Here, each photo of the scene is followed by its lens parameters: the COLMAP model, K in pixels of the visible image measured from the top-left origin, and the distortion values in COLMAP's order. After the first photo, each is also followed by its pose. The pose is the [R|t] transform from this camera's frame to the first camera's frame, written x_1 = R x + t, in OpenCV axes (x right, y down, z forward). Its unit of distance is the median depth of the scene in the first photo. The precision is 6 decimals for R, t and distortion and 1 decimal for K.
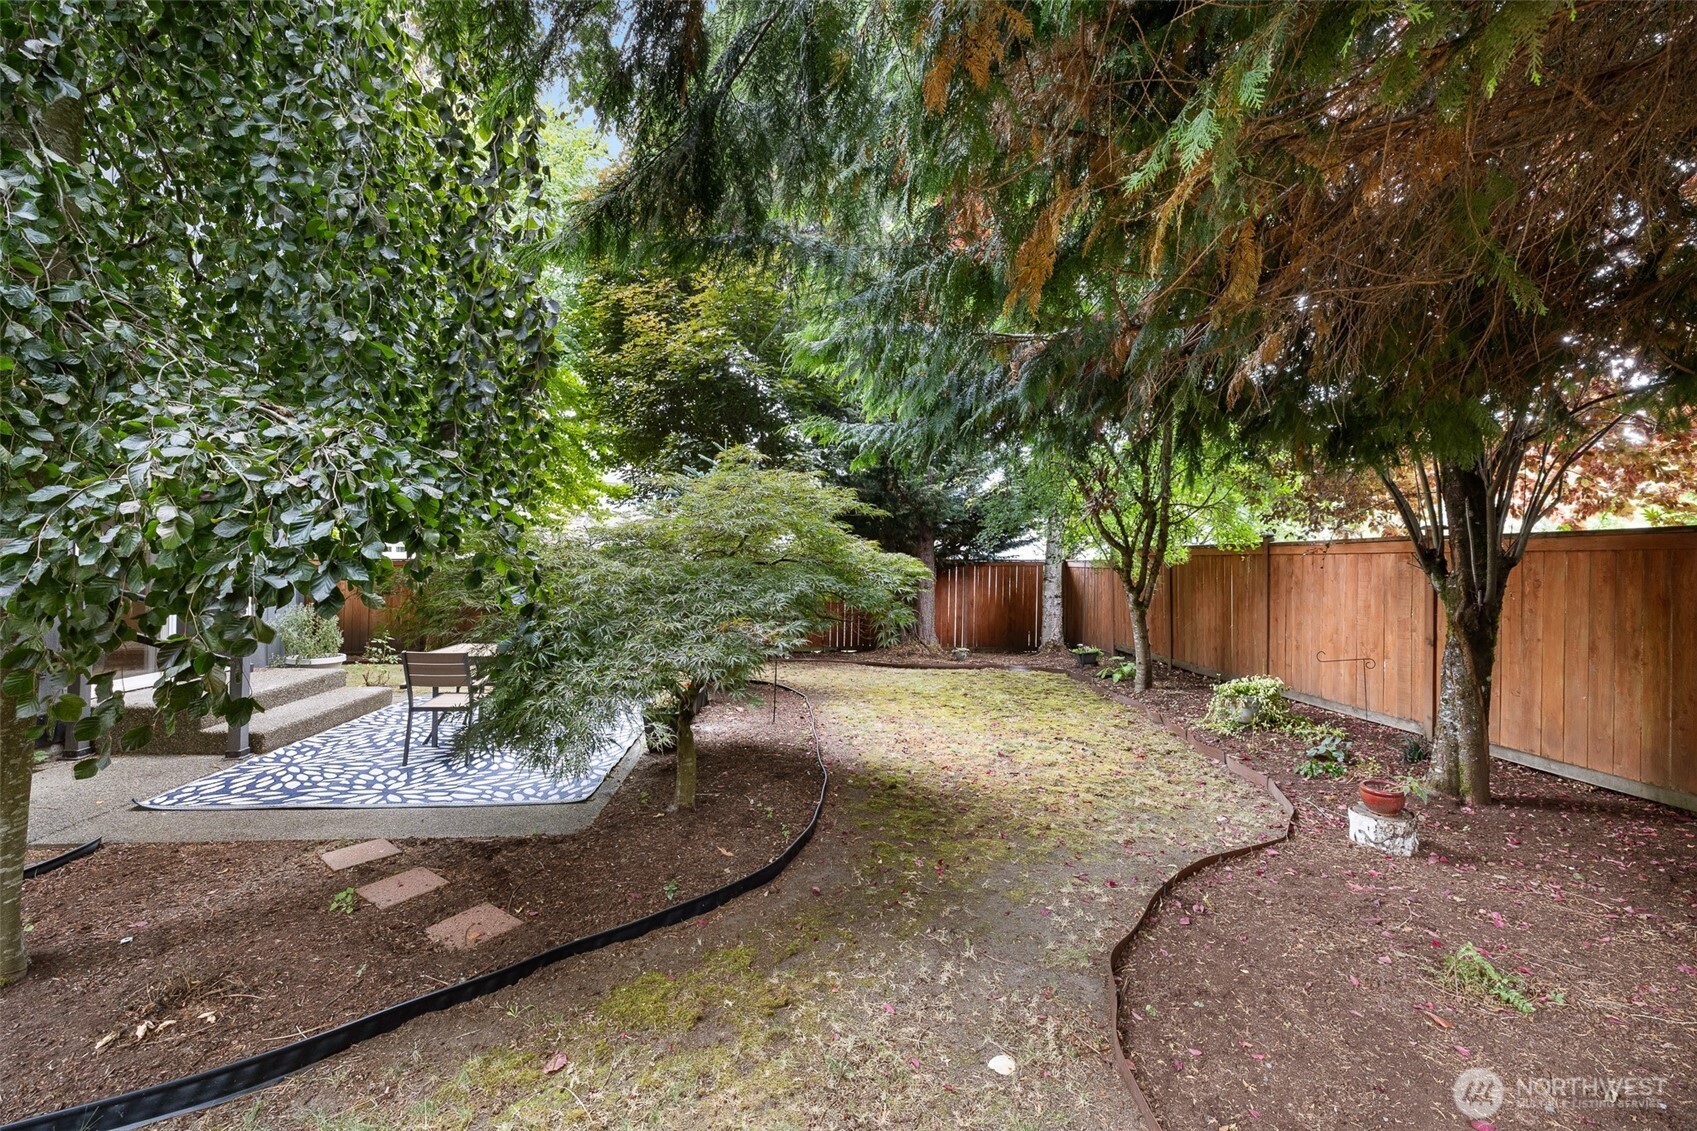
lens RADIAL K [[718.3, 0, 839.3], [0, 718.3, 552.3], [0, 0, 1]] dist [0.035187, -0.012315]
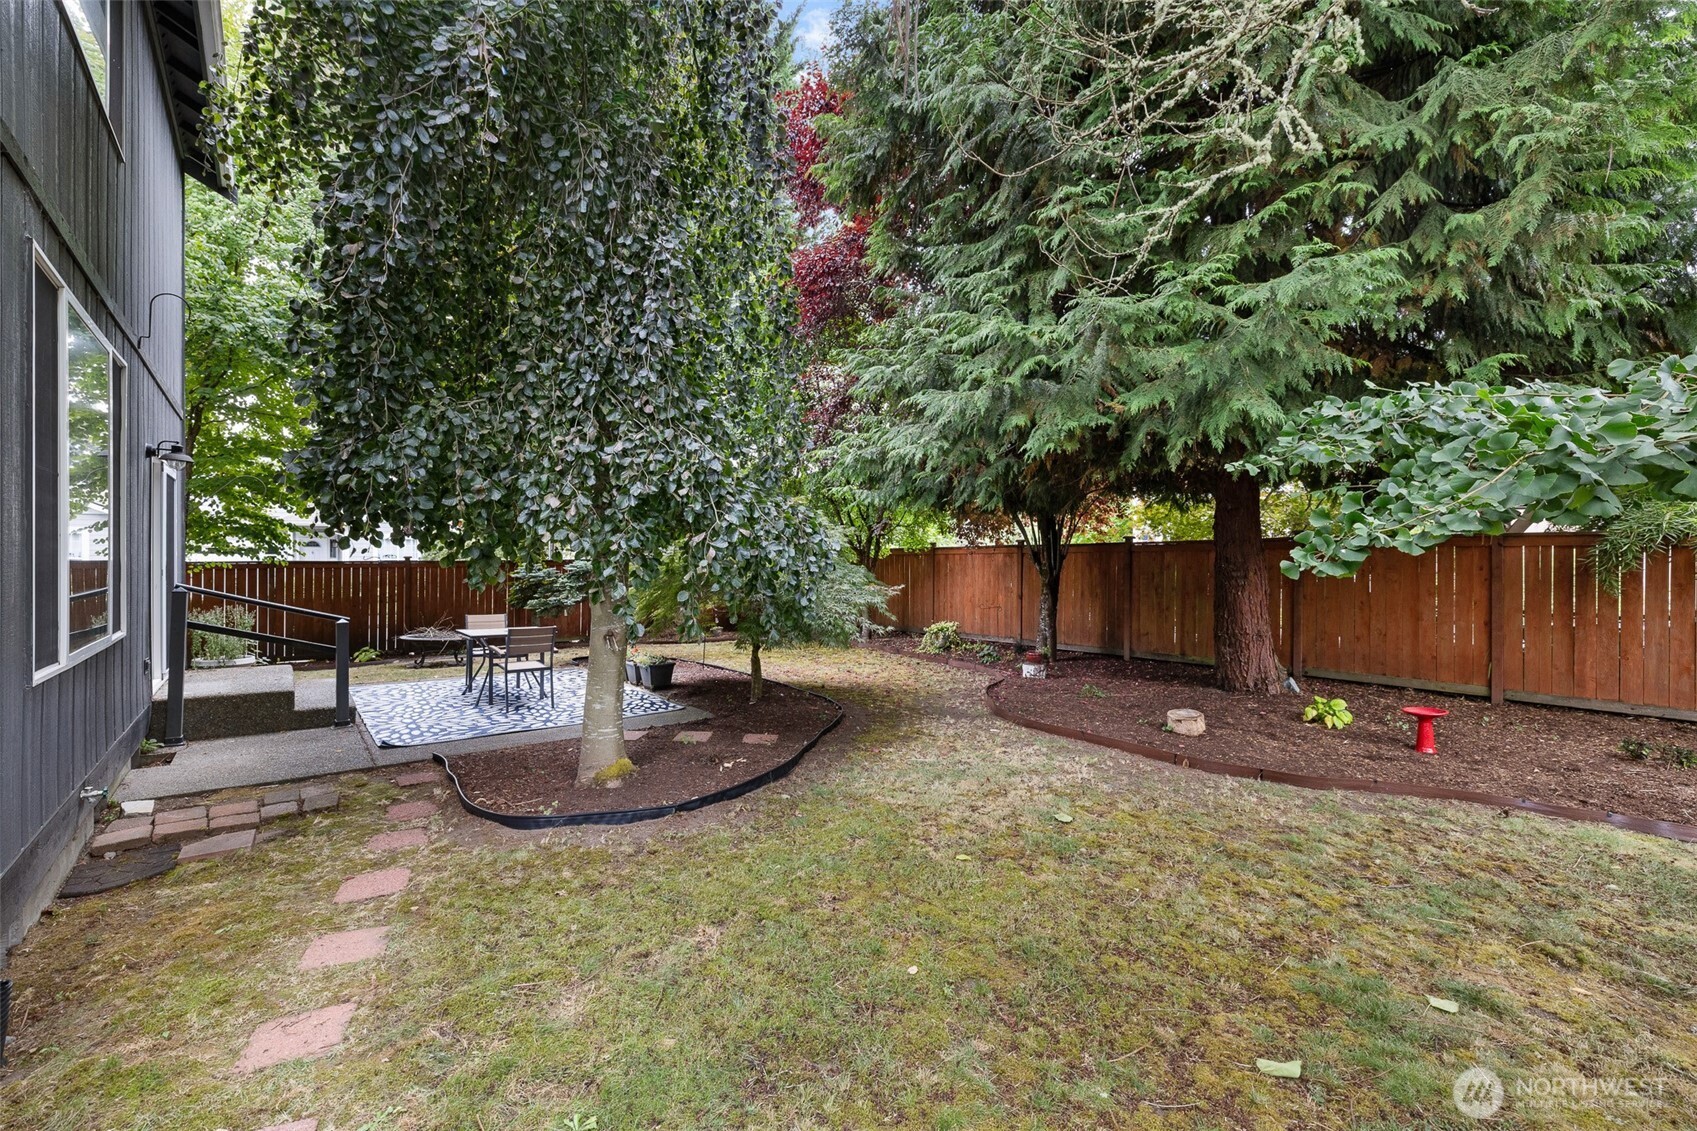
lens RADIAL K [[718.3, 0, 839.3], [0, 718.3, 552.3], [0, 0, 1]] dist [0.035187, -0.012315]
pose [[0.841015, -0.003205, 0.541002, -0.197066], [0.002695, 0.999995, 0.001735, -0.001598], [-0.541005, -0.000001, 0.841020, -0.116245]]
